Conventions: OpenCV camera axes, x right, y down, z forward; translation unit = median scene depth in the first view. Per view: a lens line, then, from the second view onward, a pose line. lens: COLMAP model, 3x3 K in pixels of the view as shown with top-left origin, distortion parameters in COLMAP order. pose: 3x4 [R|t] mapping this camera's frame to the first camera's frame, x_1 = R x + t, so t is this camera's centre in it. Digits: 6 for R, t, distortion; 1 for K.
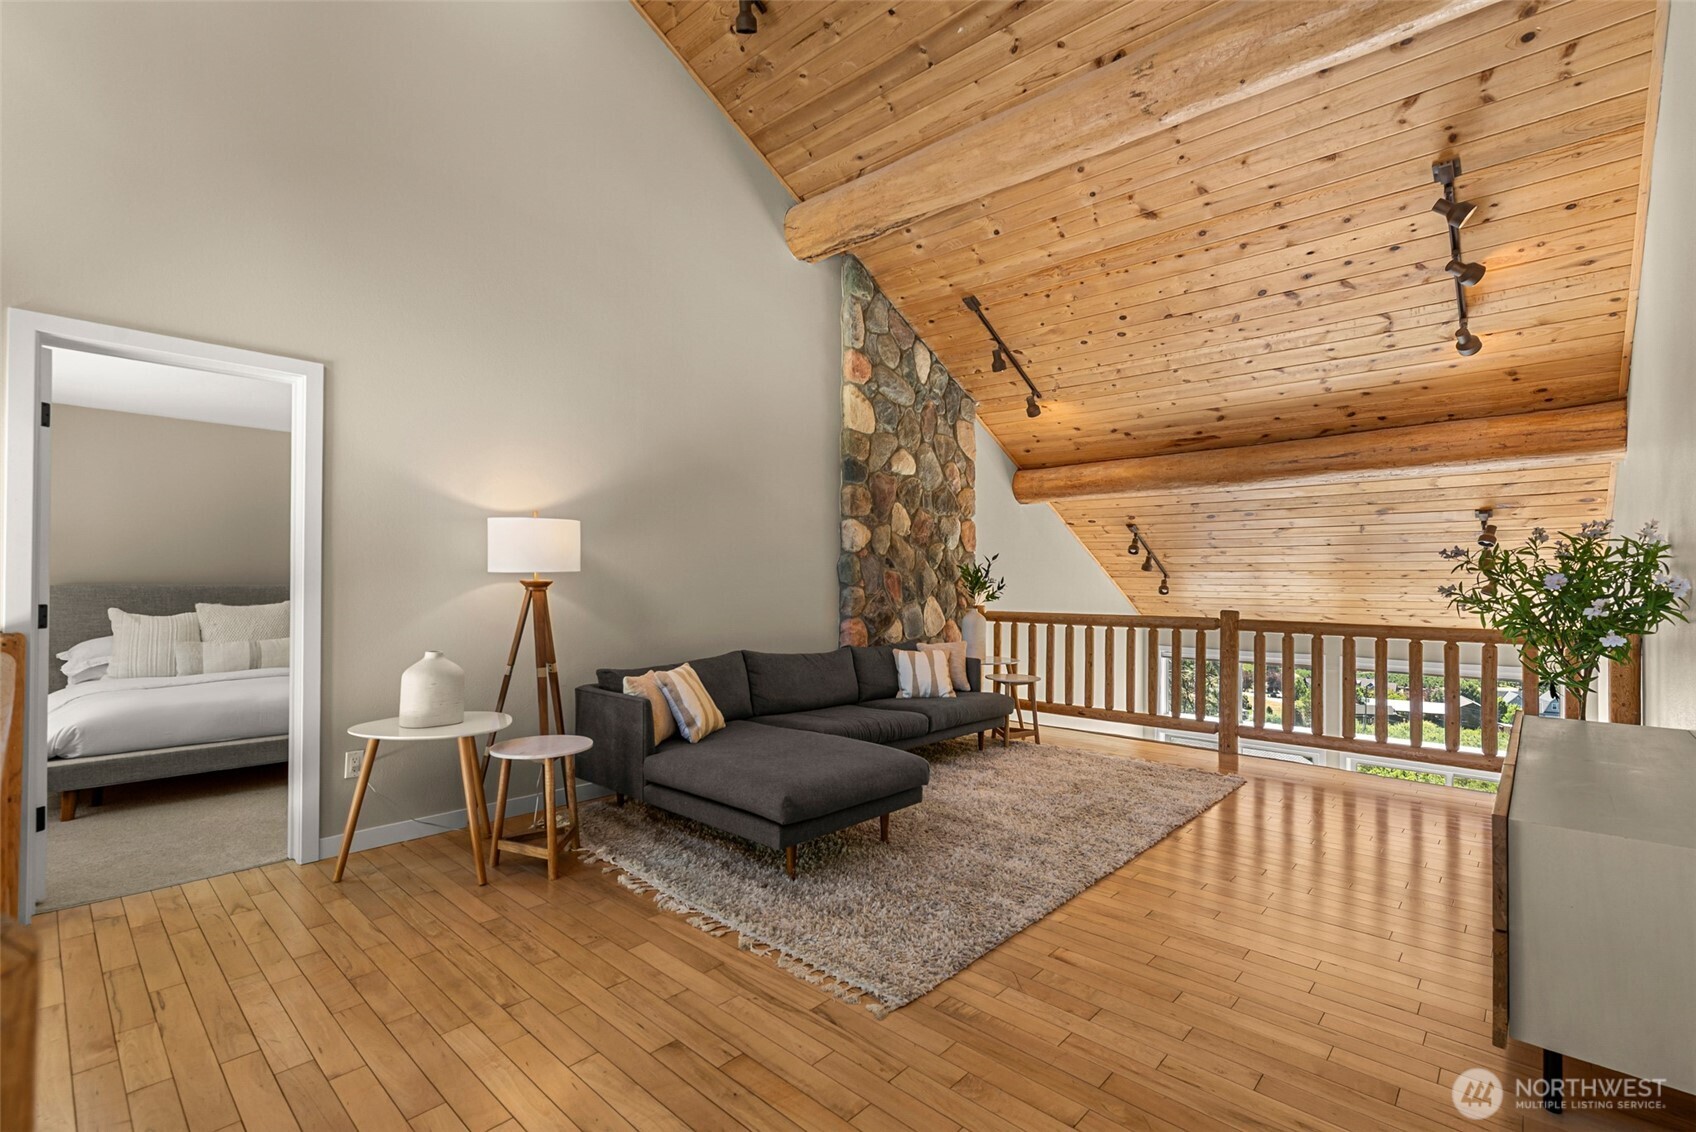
lens RADIAL K [[752.2, 0, 843.9], [0, 752.2, 576.4], [0, 0, 1]] dist [0.013476, -0.003159]
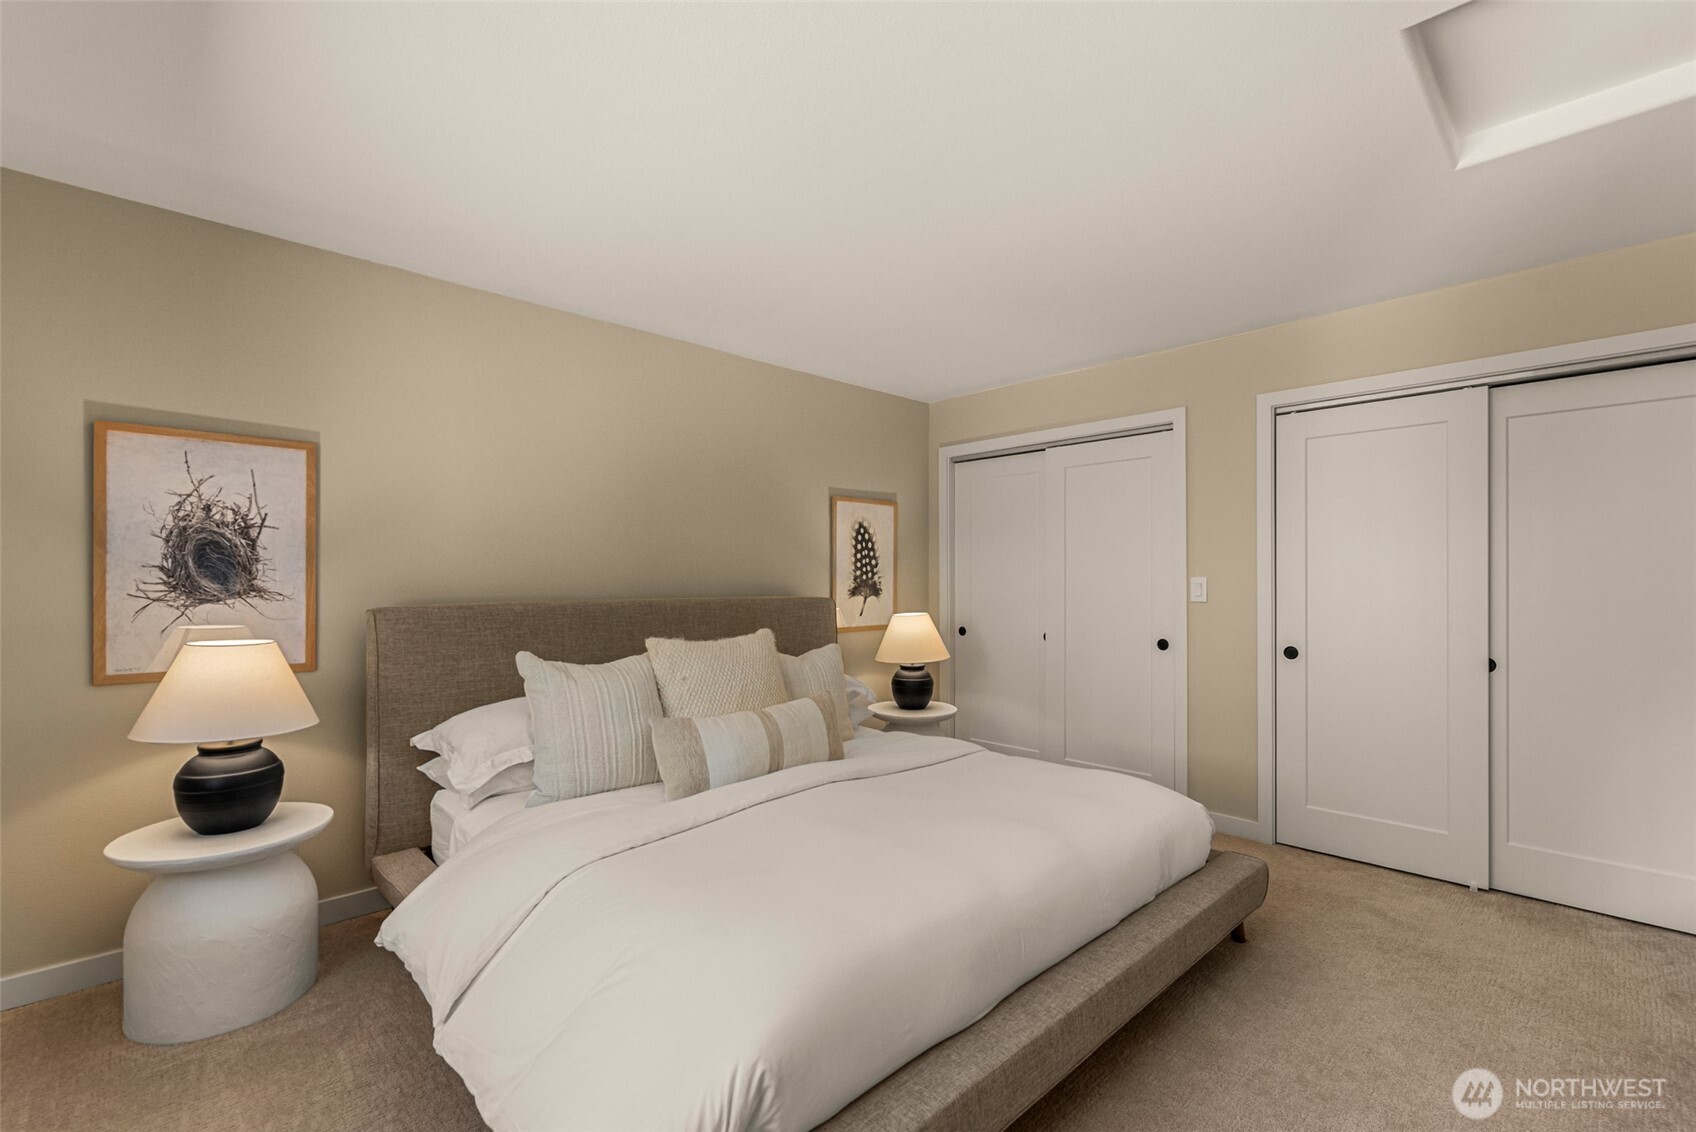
lens RADIAL K [[752.2, 0, 848.9], [0, 752.2, 575.2], [0, 0, 1]] dist [0.013476, -0.003159]
pose [[0.997449, -0.011331, -0.070473, -0.403103], [0.011449, 0.999934, 0.001272, -0.004262], [0.070454, -0.002076, 0.997513, 0.290324]]
